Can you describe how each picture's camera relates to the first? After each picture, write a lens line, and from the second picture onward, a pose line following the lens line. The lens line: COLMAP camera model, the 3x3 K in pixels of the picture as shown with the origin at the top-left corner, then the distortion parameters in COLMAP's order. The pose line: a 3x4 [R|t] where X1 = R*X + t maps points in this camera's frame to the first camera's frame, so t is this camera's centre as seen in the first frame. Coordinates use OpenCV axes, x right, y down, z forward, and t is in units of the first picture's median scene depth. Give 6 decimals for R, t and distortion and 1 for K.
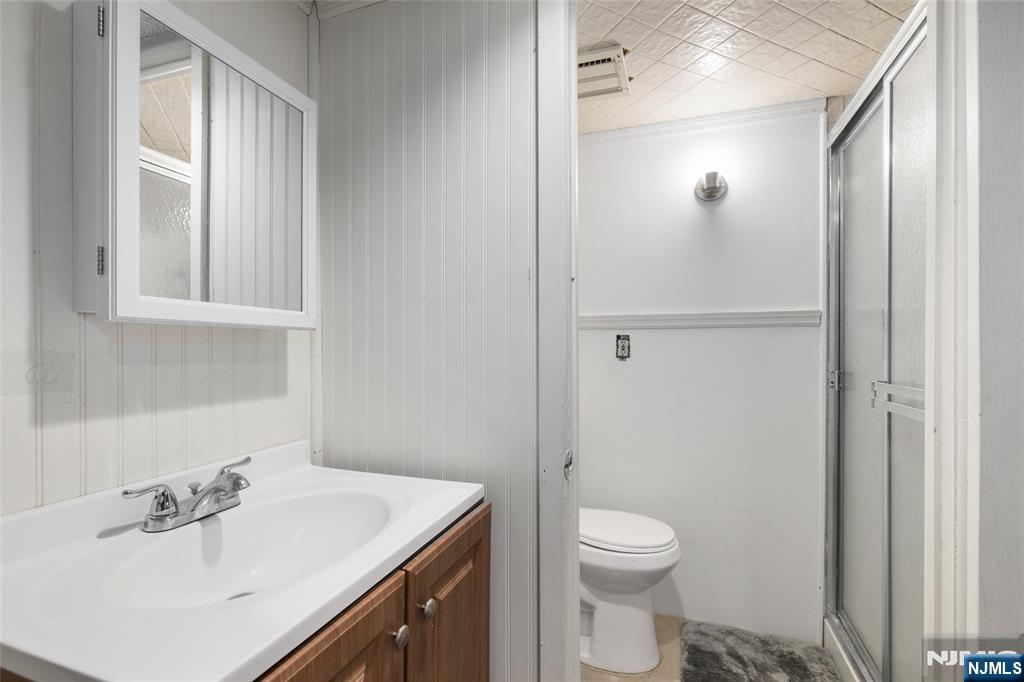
lens RADIAL K [[468.1, 0, 514.2], [0, 468.1, 344.4], [0, 0, 1]] dist [0.021993, -0.000098]
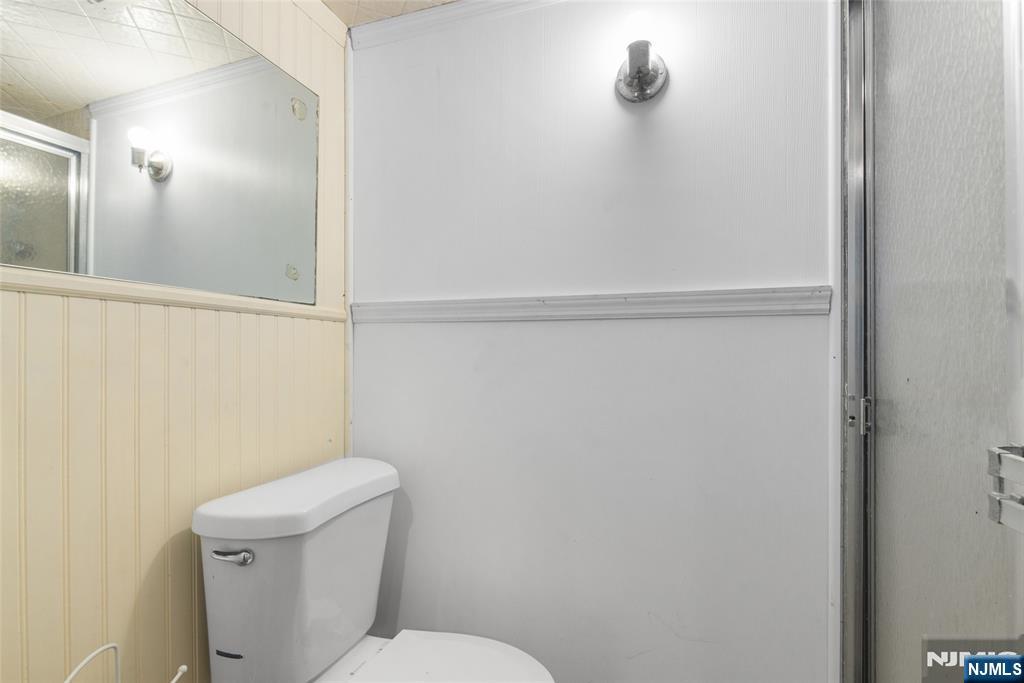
lens RADIAL K [[468.1, 0, 511.8], [0, 468.1, 344.6], [0, 0, 1]] dist [0.021993, -0.000098]
pose [[0.999928, 0.002360, -0.011801, 0.280878], [-0.002404, 0.999990, -0.003699, -0.000298], [0.011792, 0.003728, 0.999924, 0.440824]]
